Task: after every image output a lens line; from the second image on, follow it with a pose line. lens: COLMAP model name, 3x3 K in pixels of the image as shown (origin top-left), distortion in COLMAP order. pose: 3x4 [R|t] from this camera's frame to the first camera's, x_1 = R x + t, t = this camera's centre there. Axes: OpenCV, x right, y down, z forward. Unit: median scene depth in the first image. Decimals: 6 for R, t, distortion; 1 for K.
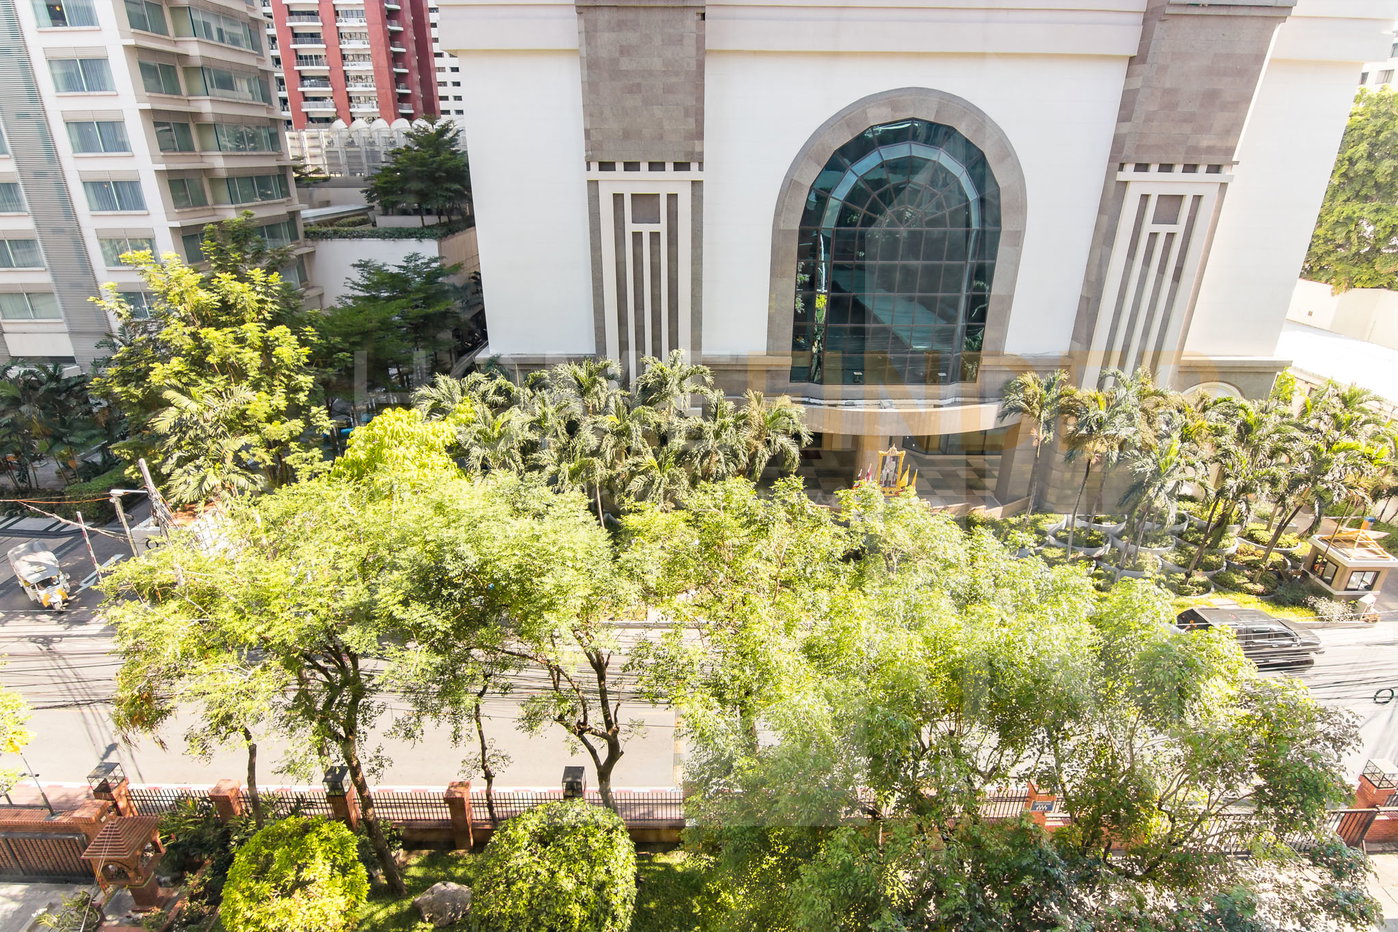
lens RADIAL K [[723.1, 0, 692.2], [0, 723.1, 472.4], [0, 0, 1]] dist [-0.008697, -0.008837]
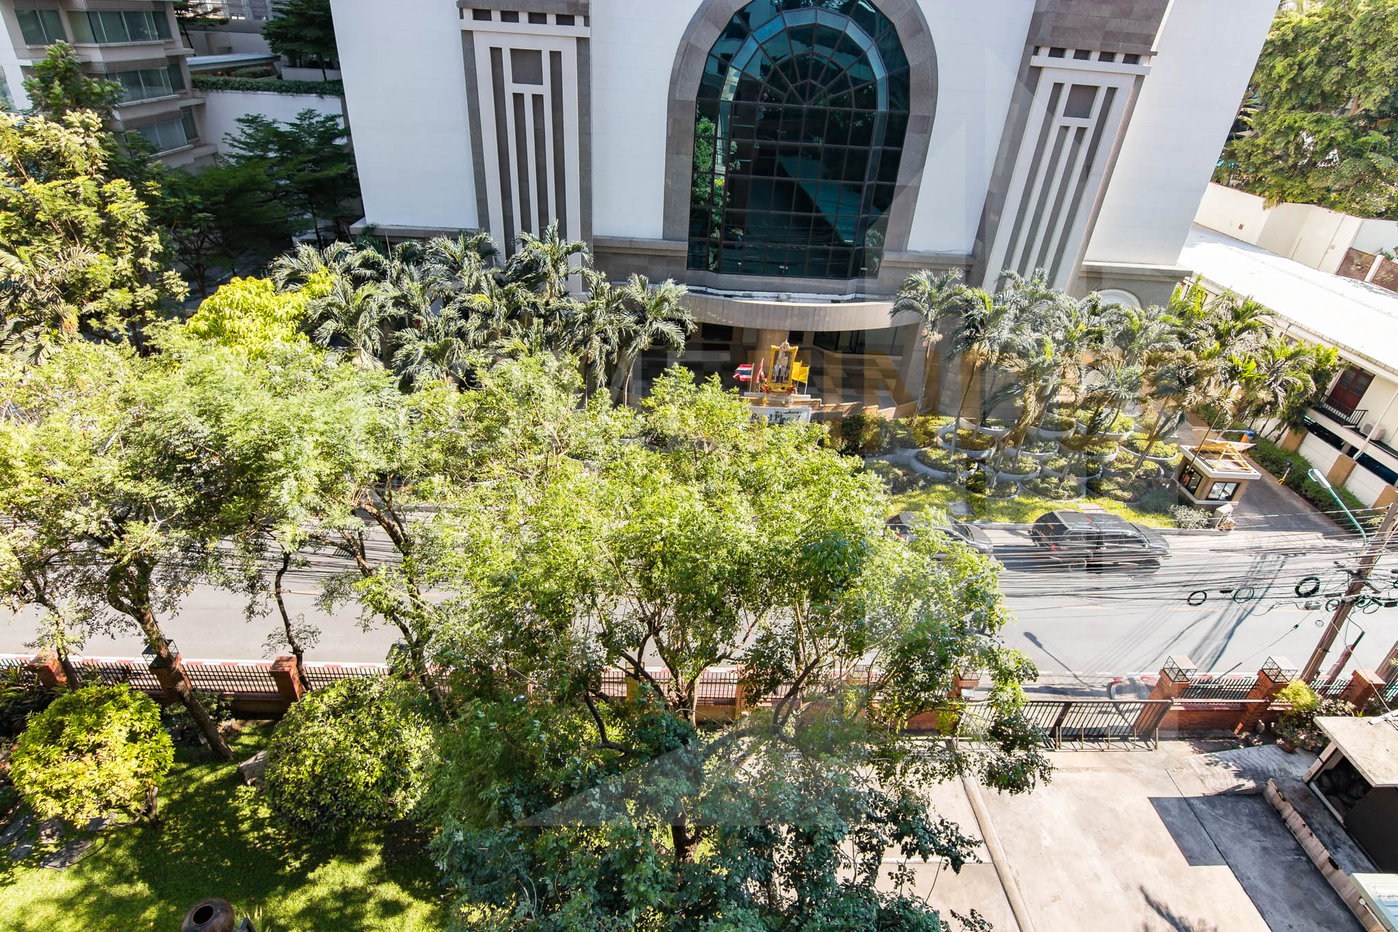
lens RADIAL K [[723.1, 0, 698.4], [0, 723.1, 473.3], [0, 0, 1]] dist [-0.008697, -0.008837]
pose [[0.997957, 0.030442, 0.056172, 0.117202], [-0.038149, 0.989178, 0.141673, 0.007775], [-0.051252, -0.143526, 0.988319, 0.011206]]
